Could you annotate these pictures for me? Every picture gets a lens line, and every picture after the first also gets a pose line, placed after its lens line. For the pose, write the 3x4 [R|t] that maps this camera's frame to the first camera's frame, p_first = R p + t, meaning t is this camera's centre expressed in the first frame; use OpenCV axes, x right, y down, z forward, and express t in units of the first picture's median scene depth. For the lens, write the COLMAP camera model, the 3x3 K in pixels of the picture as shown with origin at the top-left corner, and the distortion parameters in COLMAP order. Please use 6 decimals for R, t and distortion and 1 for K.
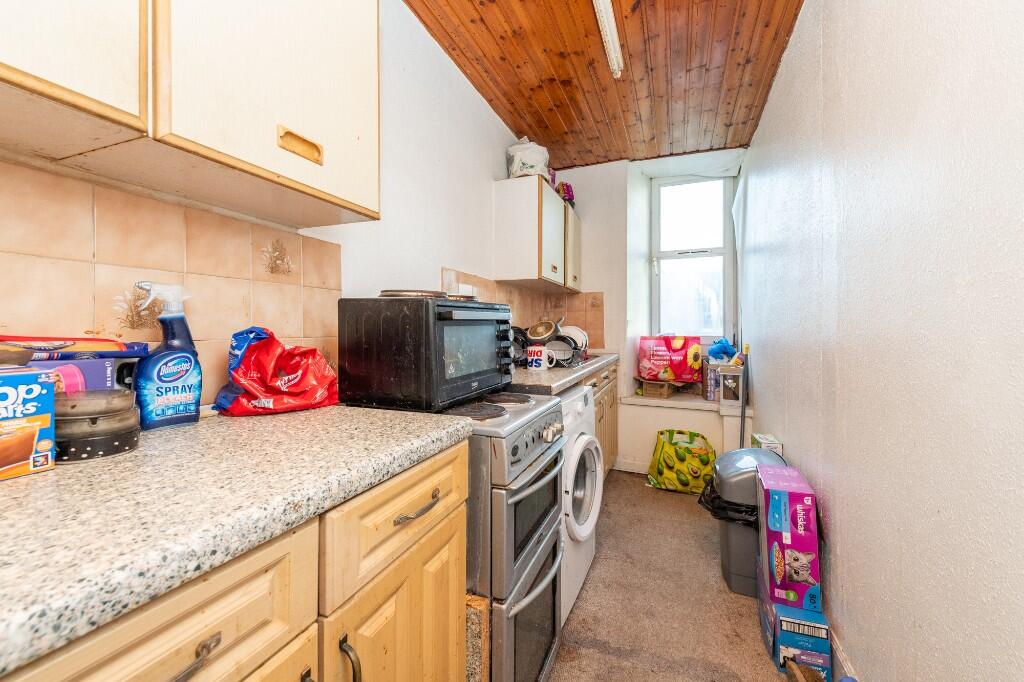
lens RADIAL K [[411.3, 0, 512.0], [0, 411.3, 341.0], [0, 0, 1]] dist [0.011612, -0.004950]
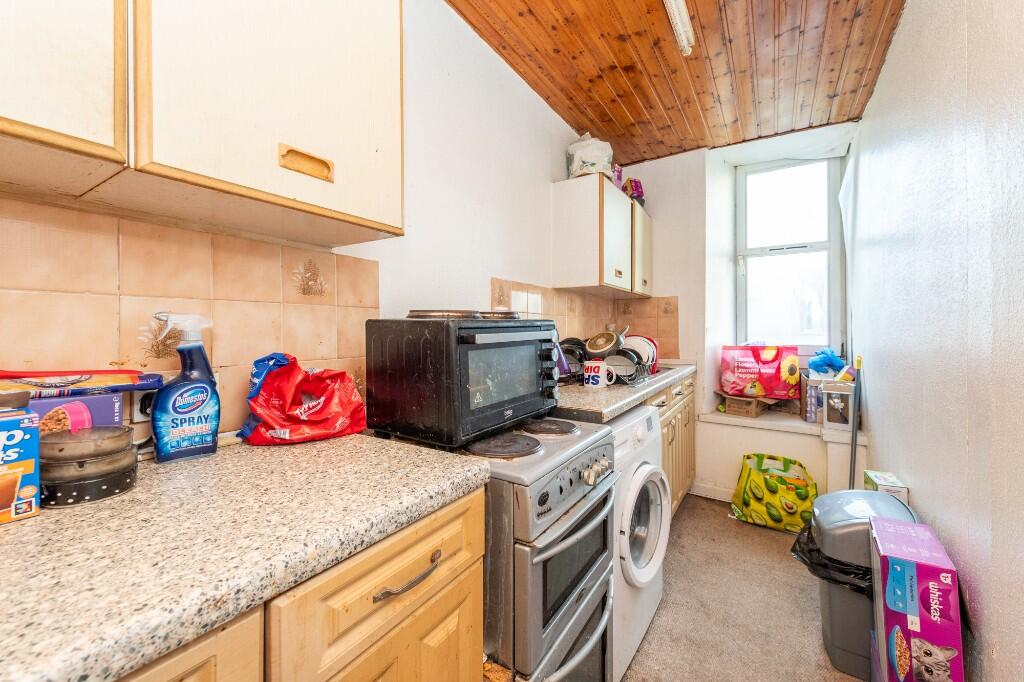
lens RADIAL K [[411.3, 0, 512.0], [0, 411.3, 341.0], [0, 0, 1]] dist [0.011612, -0.004950]
pose [[0.982787, -0.000229, -0.184743, 0.073398], [-0.000457, 0.999993, -0.003673, -0.042296], [0.184743, 0.003695, 0.982780, 0.105279]]
